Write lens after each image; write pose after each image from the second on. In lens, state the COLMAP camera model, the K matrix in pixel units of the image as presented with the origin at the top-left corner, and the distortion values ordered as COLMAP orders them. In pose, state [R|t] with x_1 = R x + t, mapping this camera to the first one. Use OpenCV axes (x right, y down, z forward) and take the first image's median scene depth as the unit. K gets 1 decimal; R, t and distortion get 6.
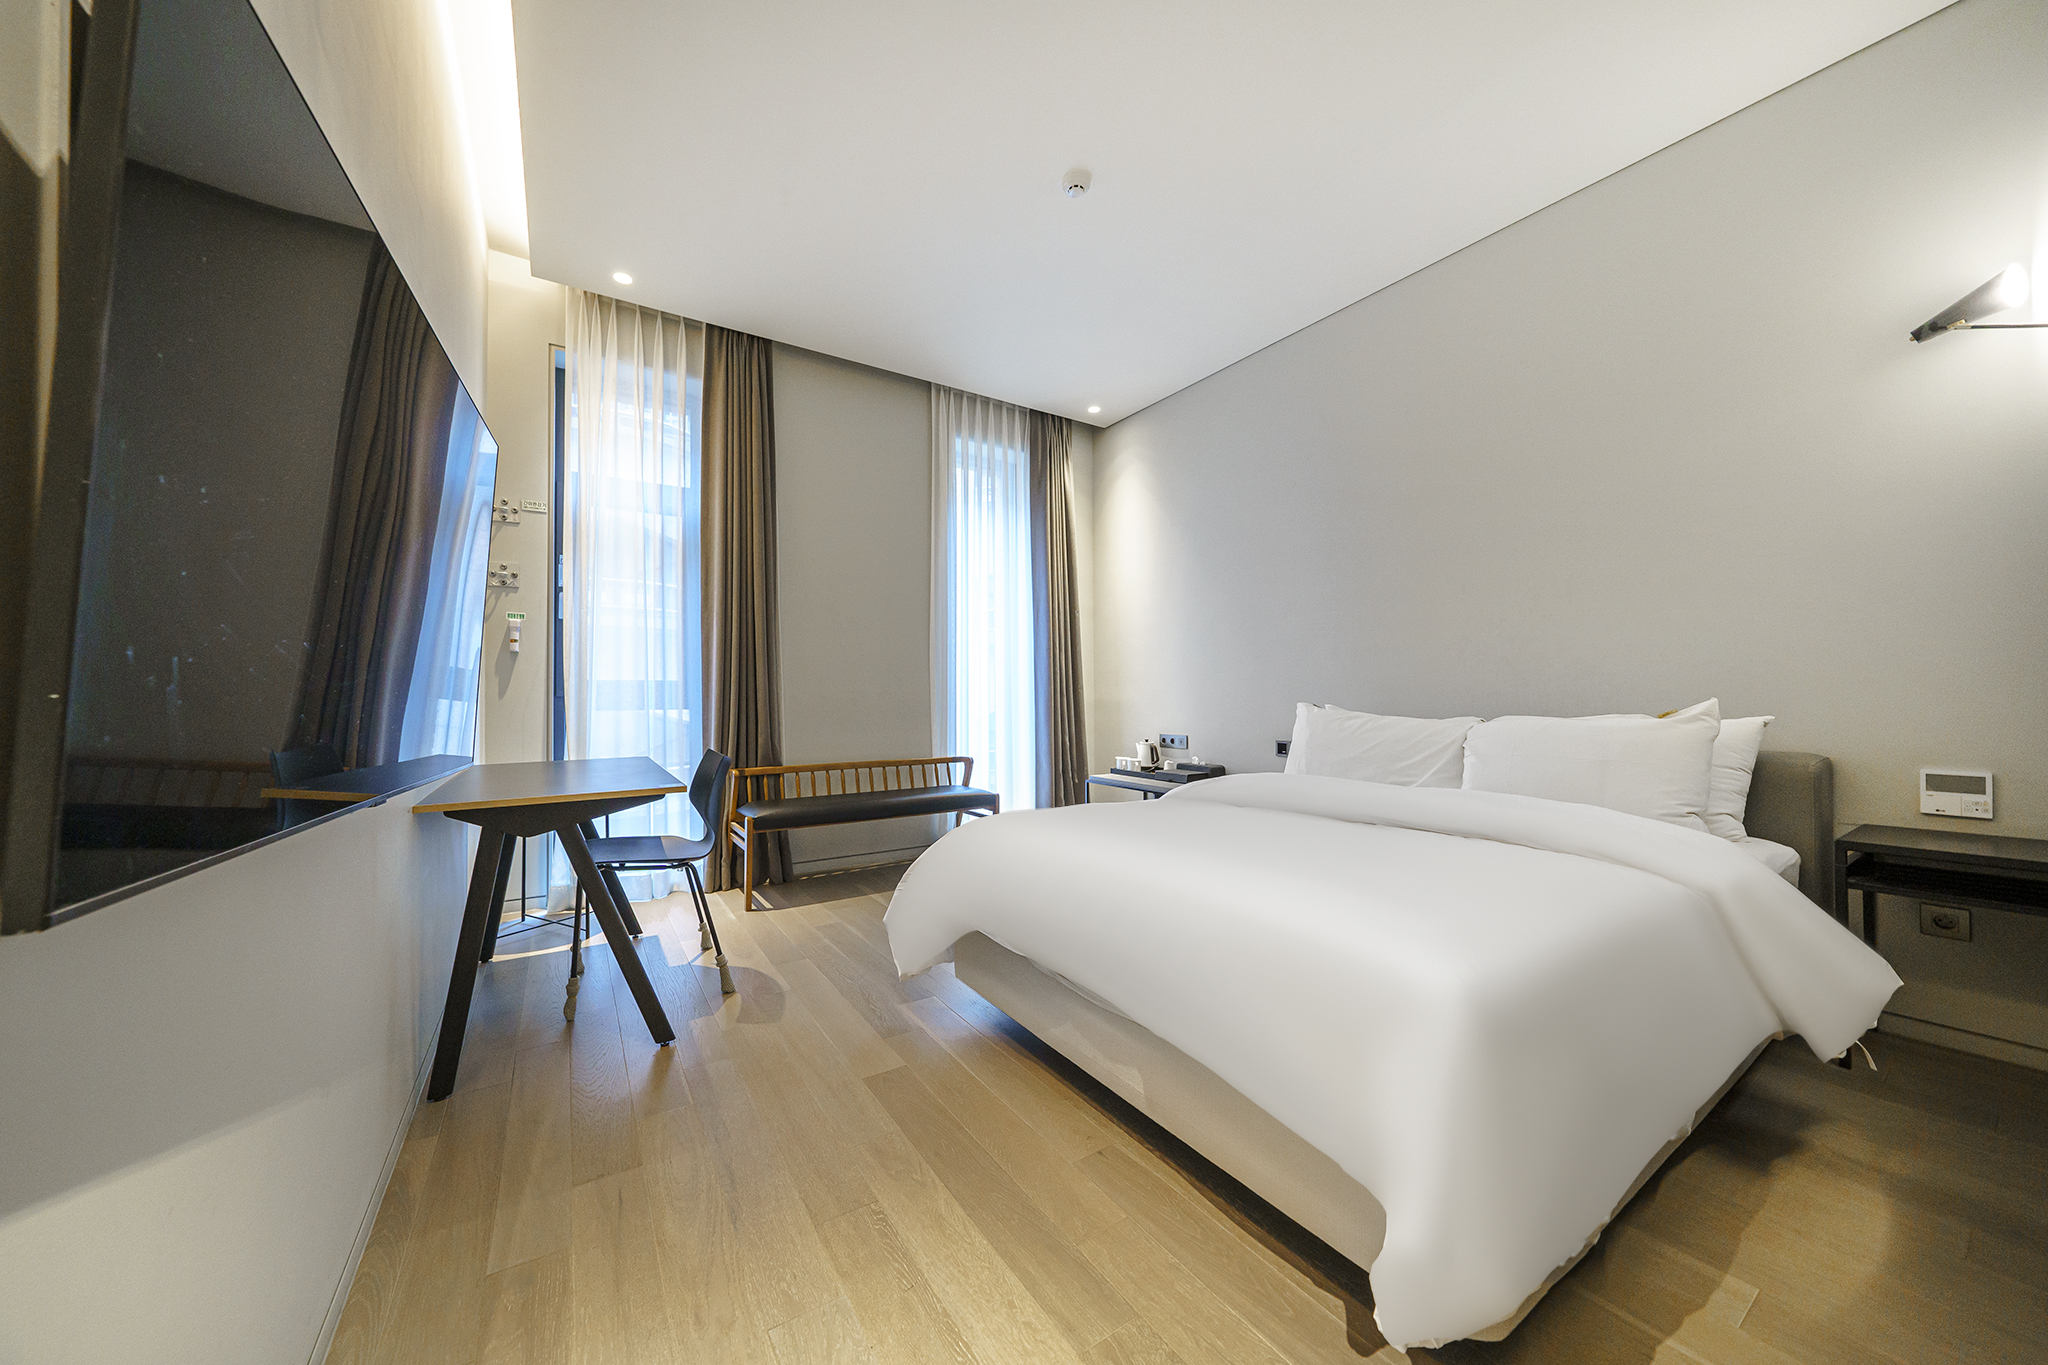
lens RADIAL K [[697.0, 0, 1017.5], [0, 697.0, 690.3], [0, 0, 1]] dist [-0.003091, 0.000079]
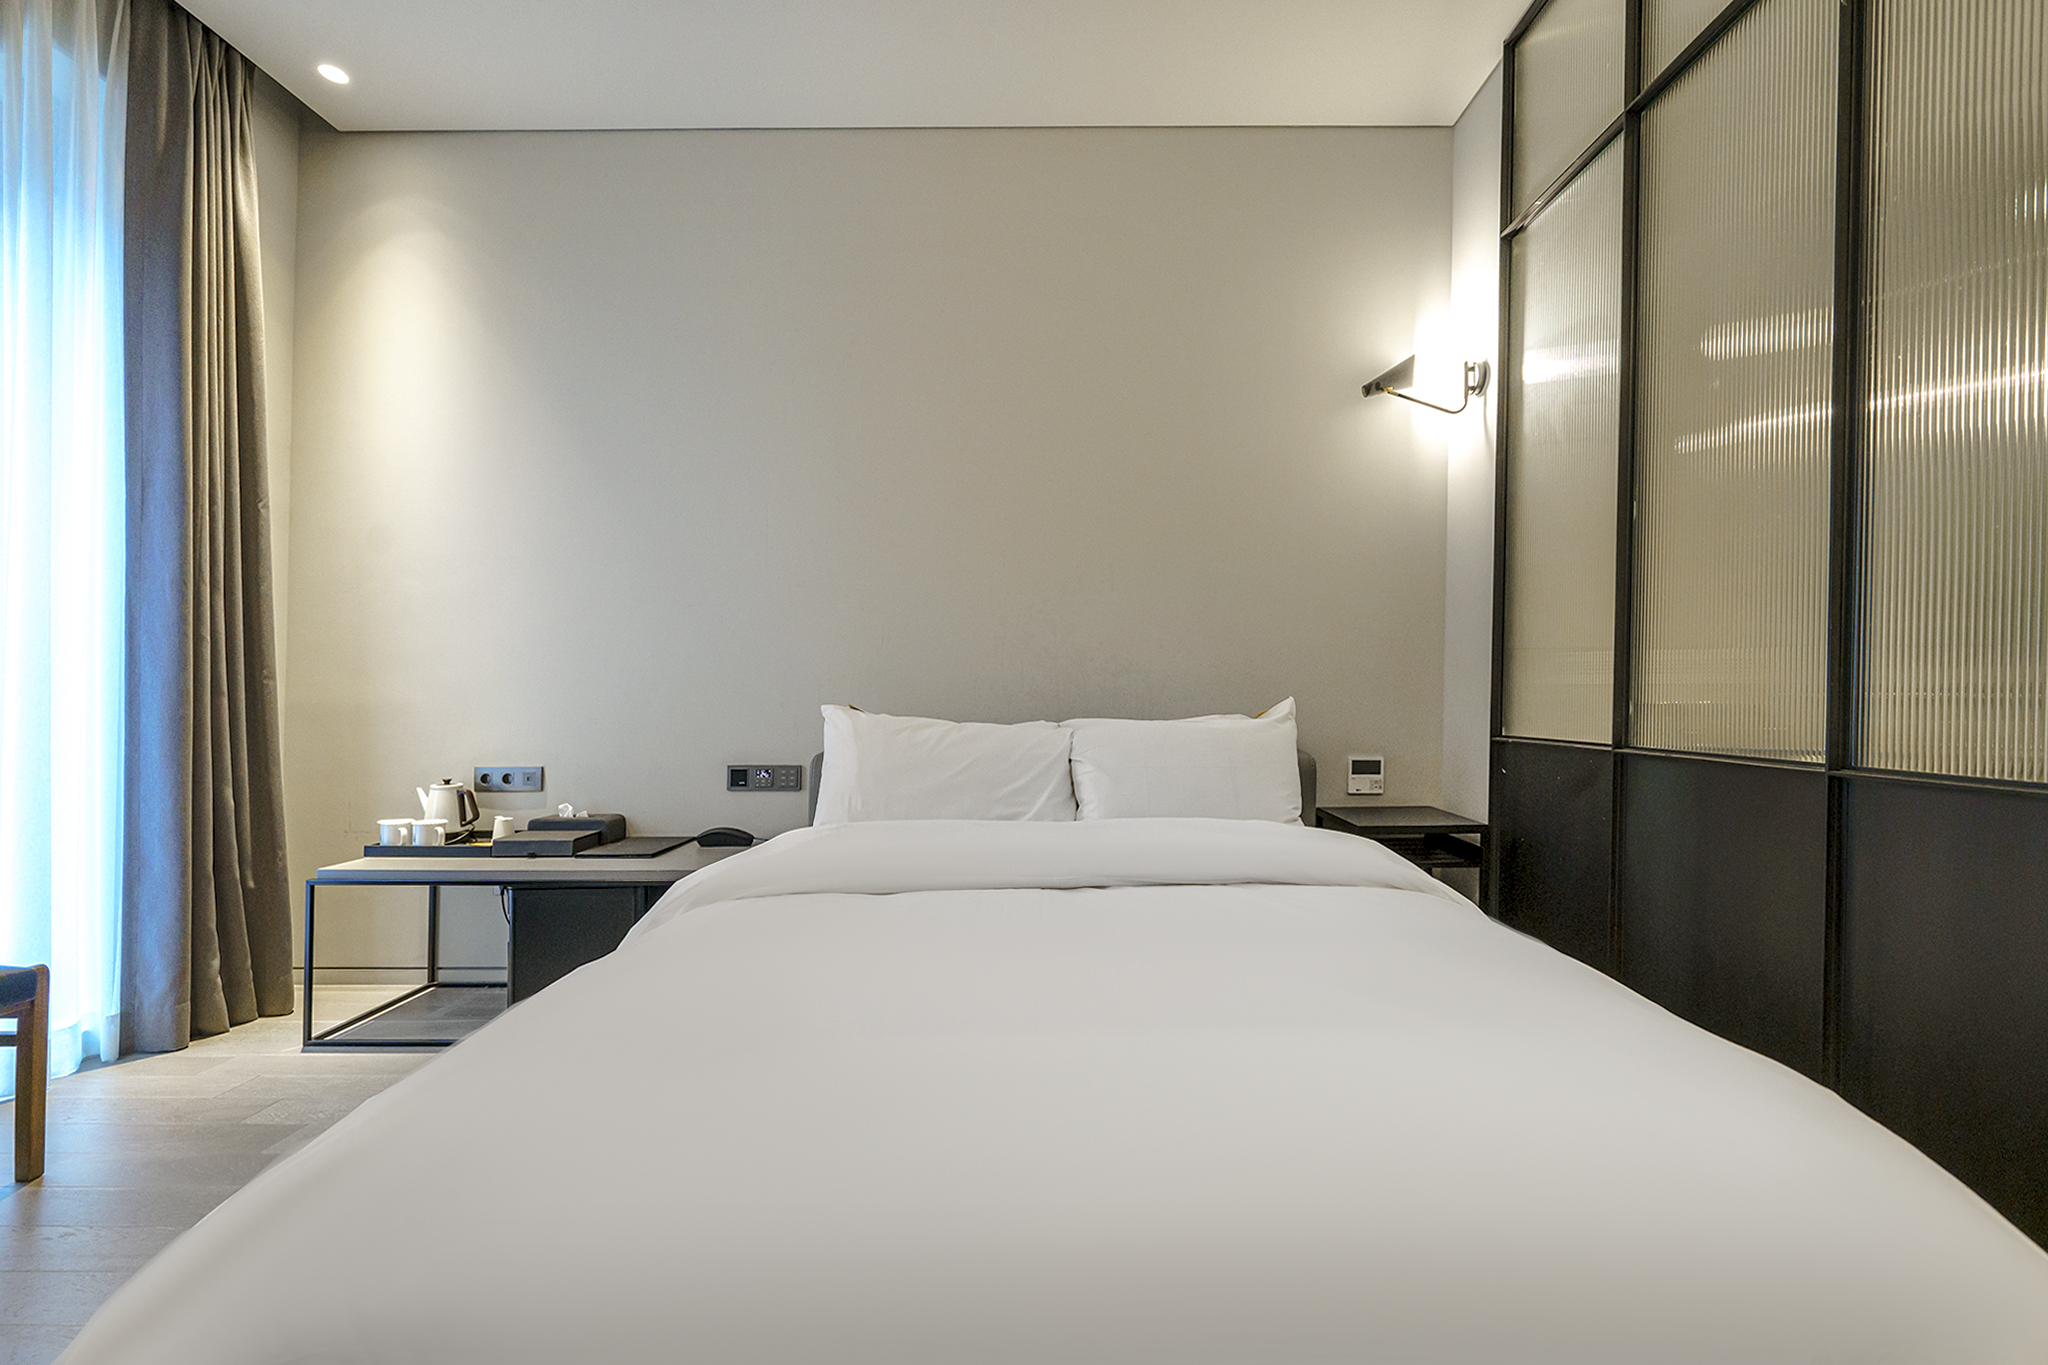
lens RADIAL K [[854.1, 0, 1027.1], [0, 854.1, 688.1], [0, 0, 1]] dist [-0.001563, -0.000224]
pose [[0.553802, 0.008731, 0.832603, -0.102104], [-0.007466, 0.999957, -0.005520, 0.003918], [-0.832615, -0.003159, 0.553843, 0.302528]]
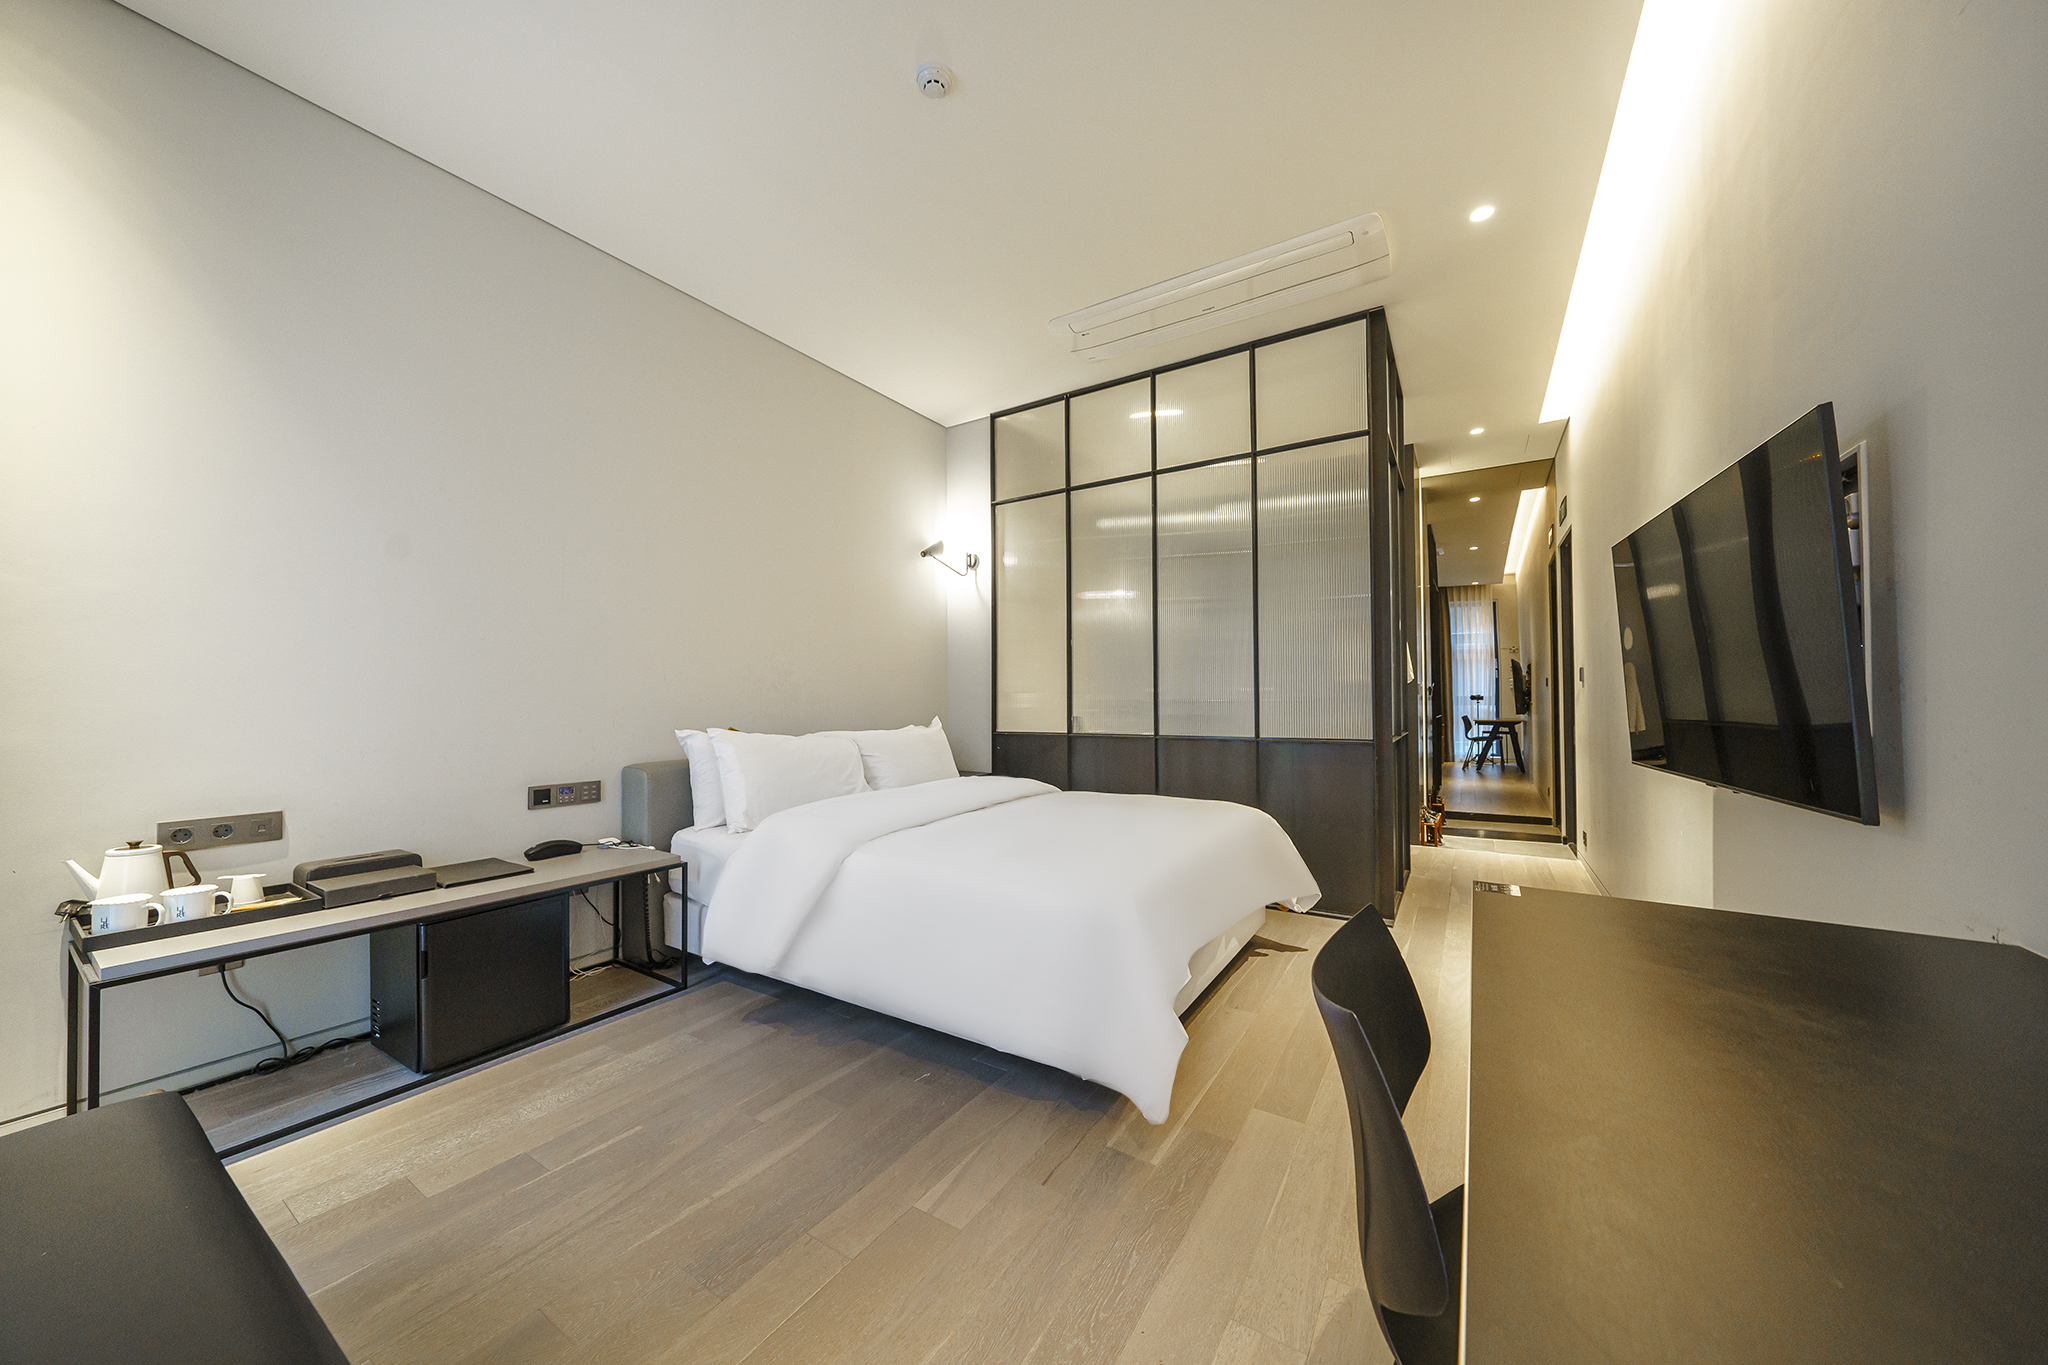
lens RADIAL K [[697.0, 0, 1017.5], [0, 697.0, 690.3], [0, 0, 1]] dist [-0.003091, 0.000079]
pose [[-0.396895, 0.017245, 0.917702, -0.384419], [-0.001995, 0.999805, -0.019650, -0.009532], [-0.917862, -0.009630, -0.396783, 0.703133]]
